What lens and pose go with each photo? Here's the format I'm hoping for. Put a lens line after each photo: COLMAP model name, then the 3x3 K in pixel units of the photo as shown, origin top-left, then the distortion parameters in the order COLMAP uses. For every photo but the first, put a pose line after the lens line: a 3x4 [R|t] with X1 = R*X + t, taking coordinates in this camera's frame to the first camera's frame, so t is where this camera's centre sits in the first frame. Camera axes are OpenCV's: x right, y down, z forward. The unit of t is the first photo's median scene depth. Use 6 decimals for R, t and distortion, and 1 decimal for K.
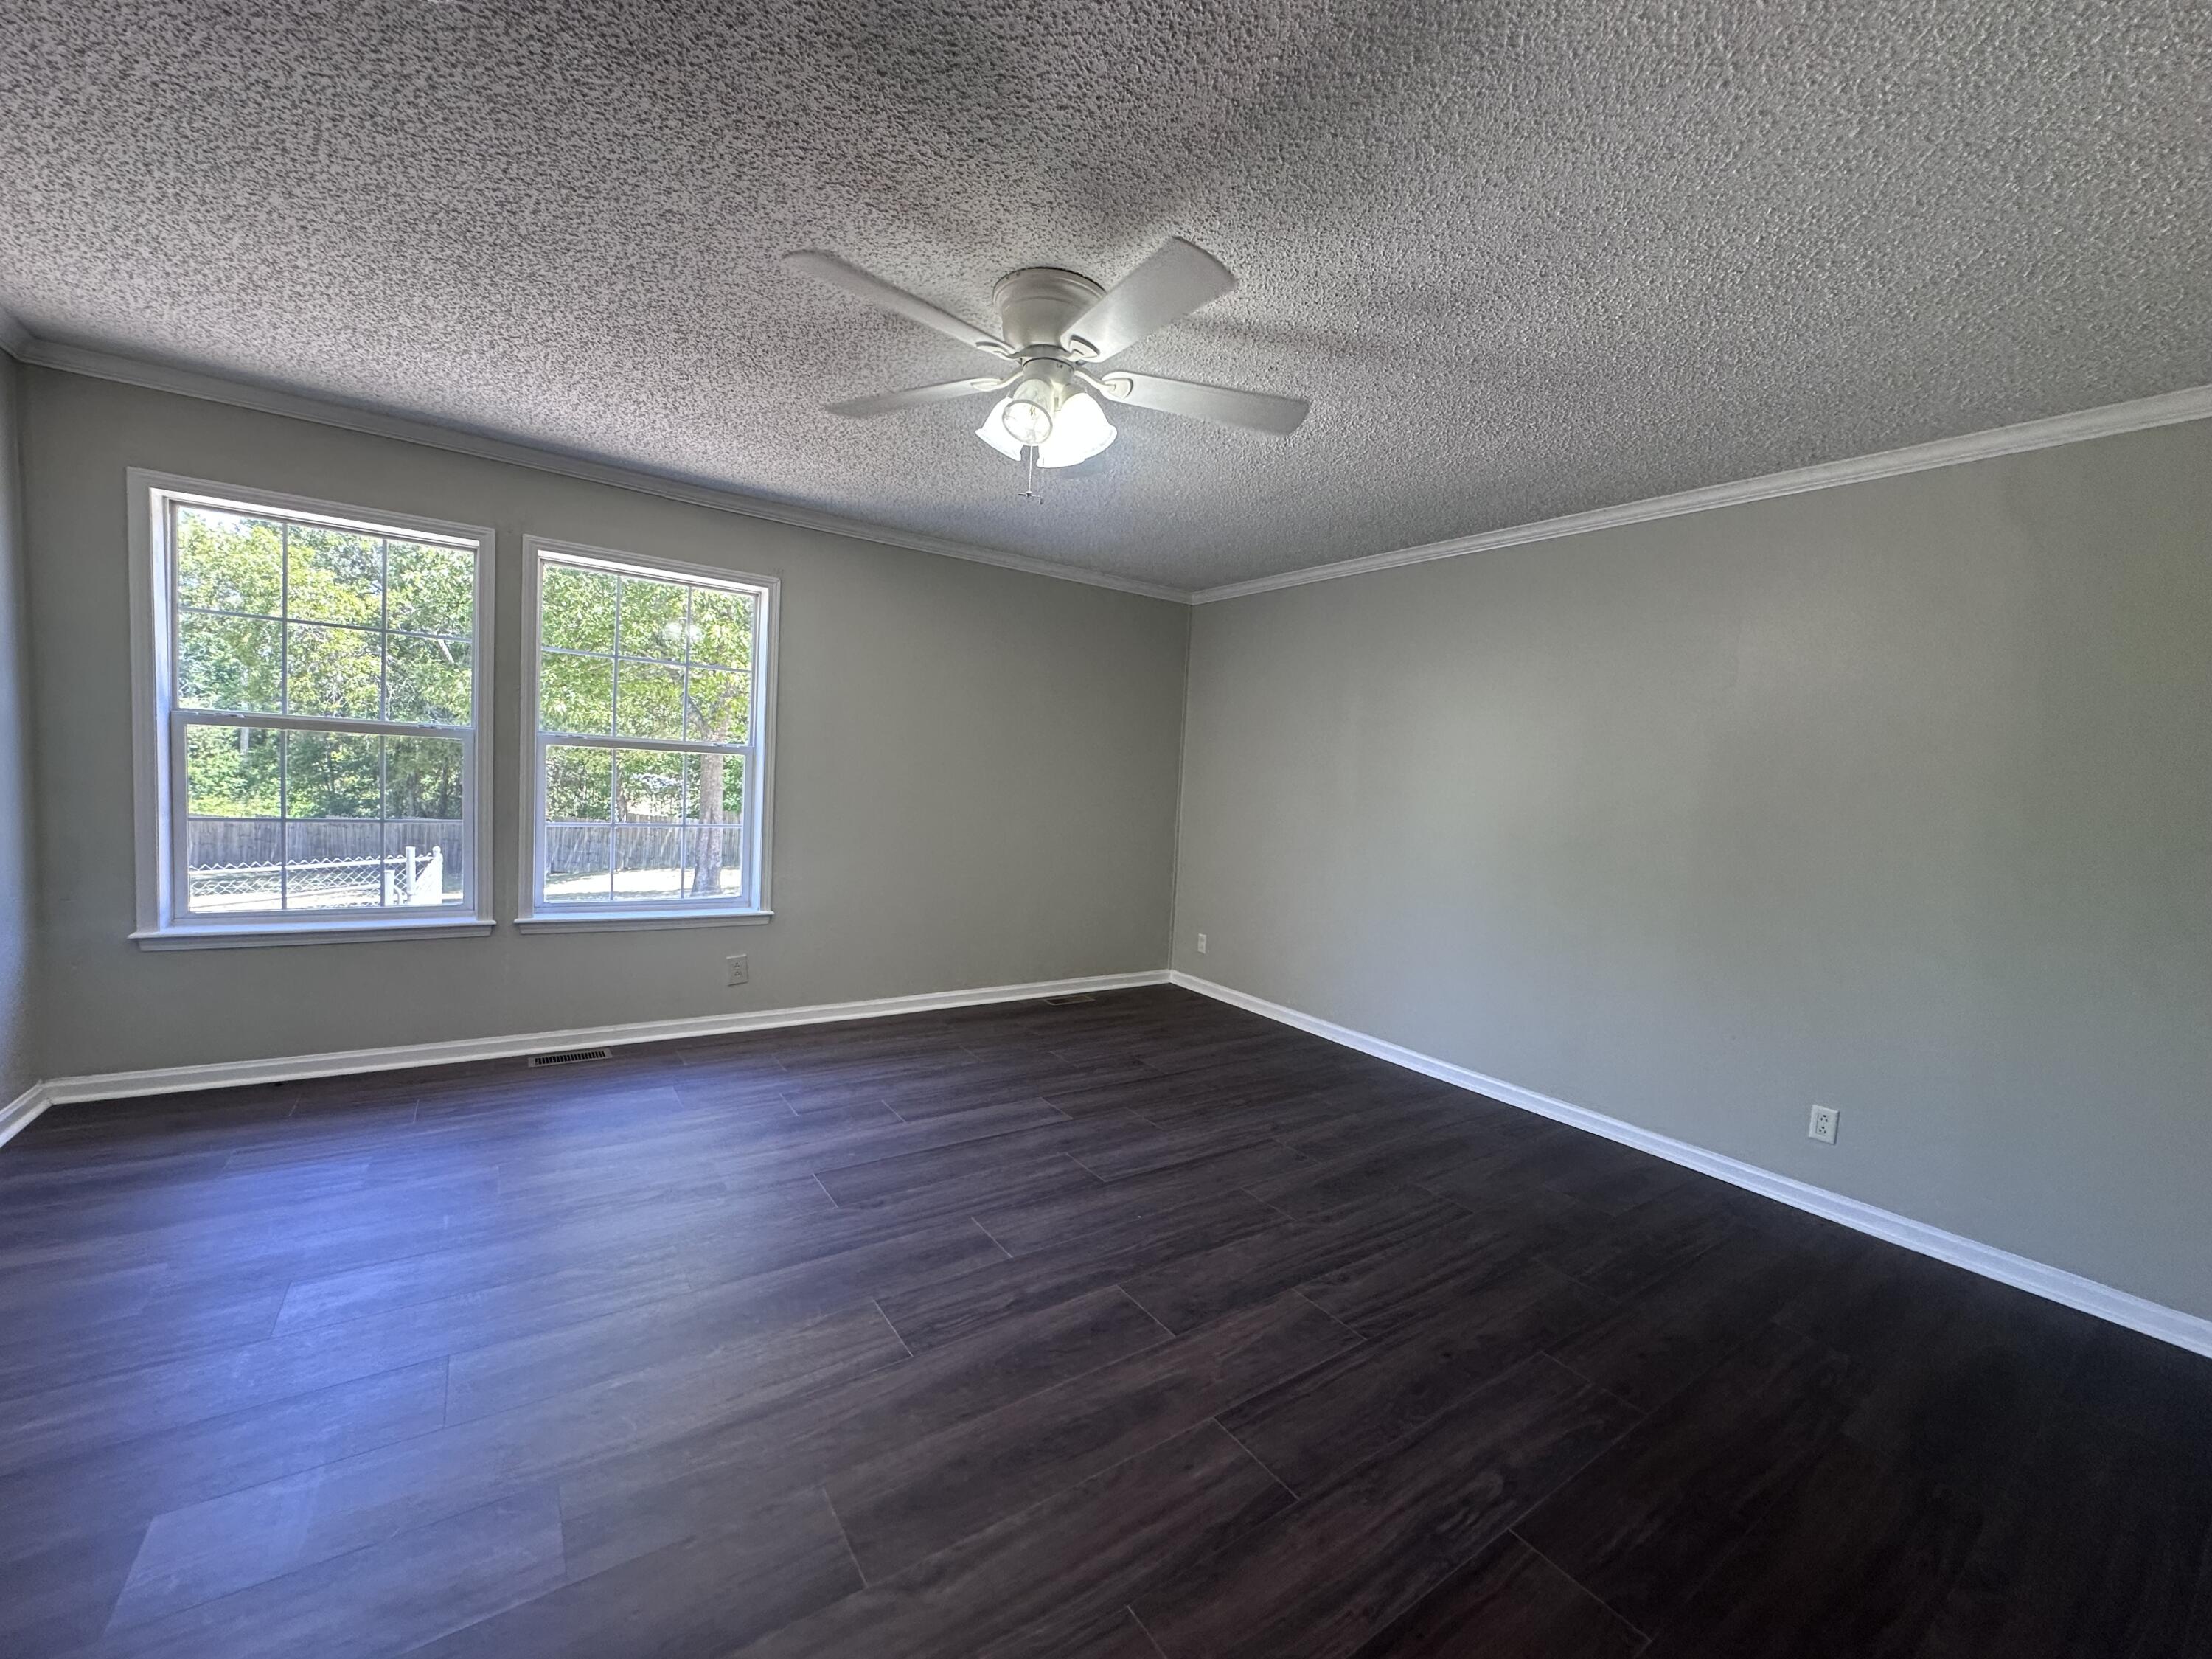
lens RADIAL K [[872.9, 0, 1105.4], [0, 872.9, 834.8], [0, 0, 1]] dist [-0.002578, -0.000015]
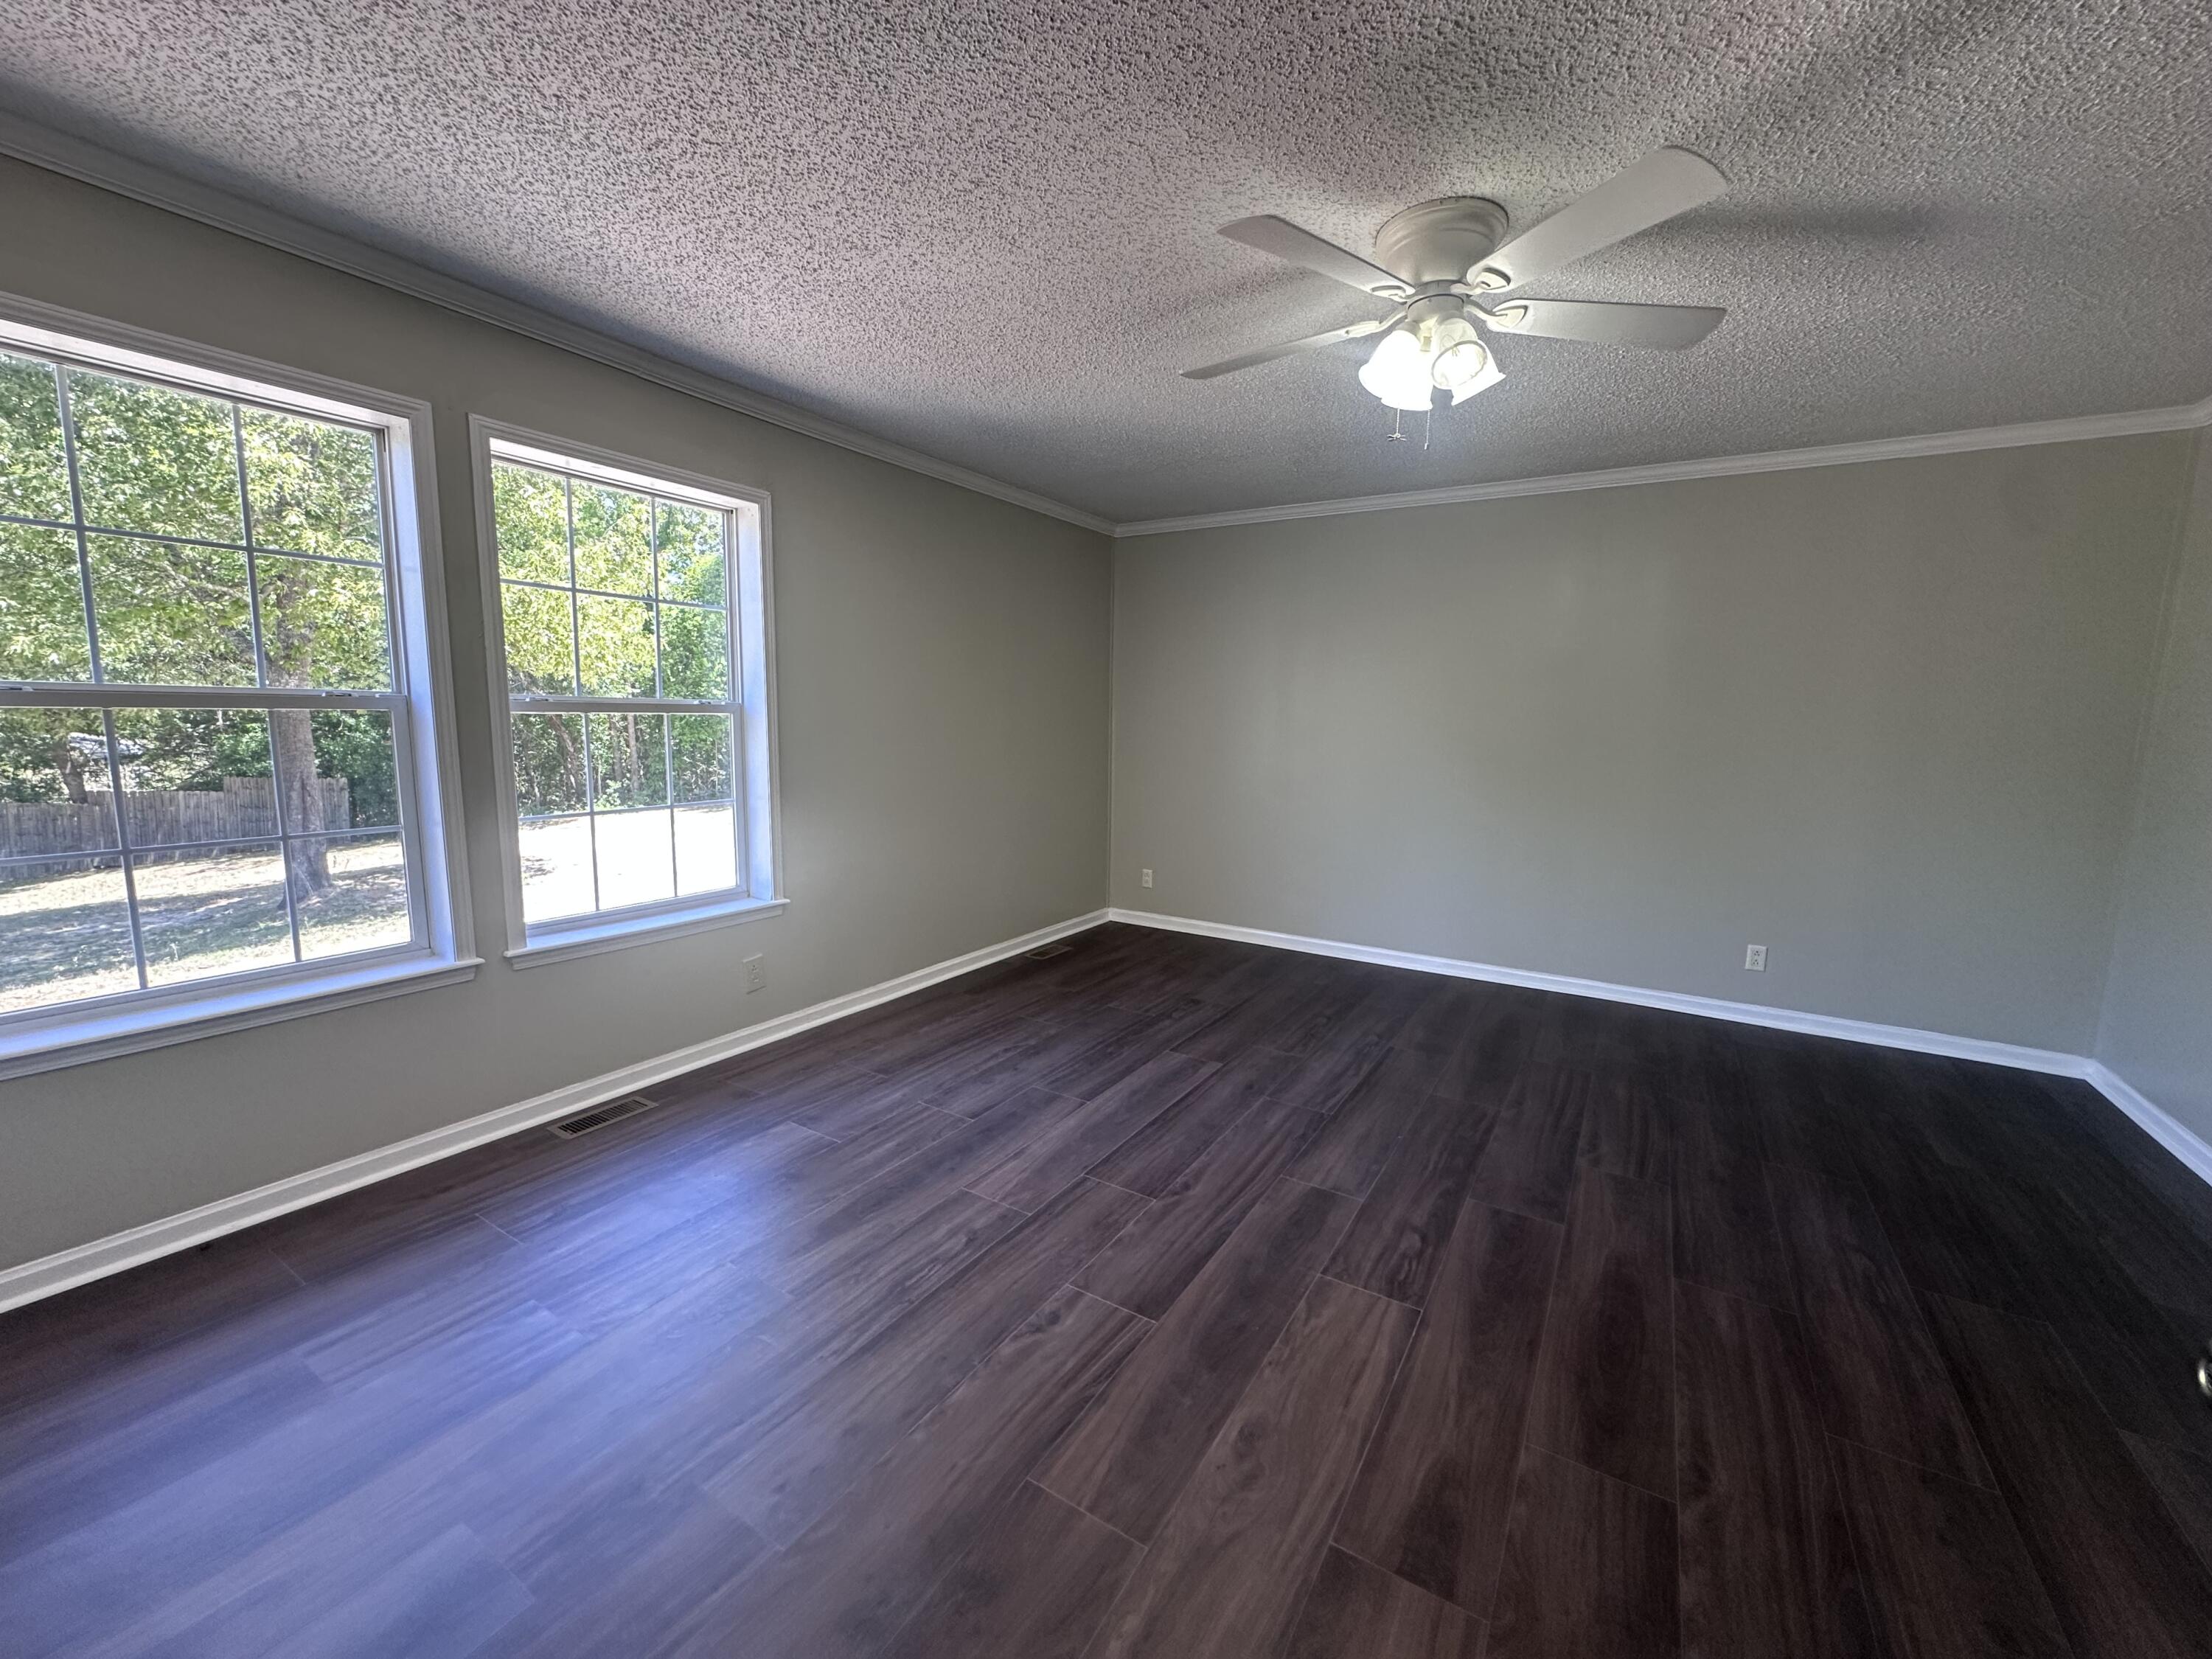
lens RADIAL K [[872.9, 0, 1105.4], [0, 872.9, 834.8], [0, 0, 1]] dist [-0.002578, -0.000015]
pose [[0.920237, -0.095815, 0.379451, -0.493495], [0.064014, 0.993361, 0.095588, -0.041842], [-0.386091, -0.063673, 0.920261, 0.132343]]
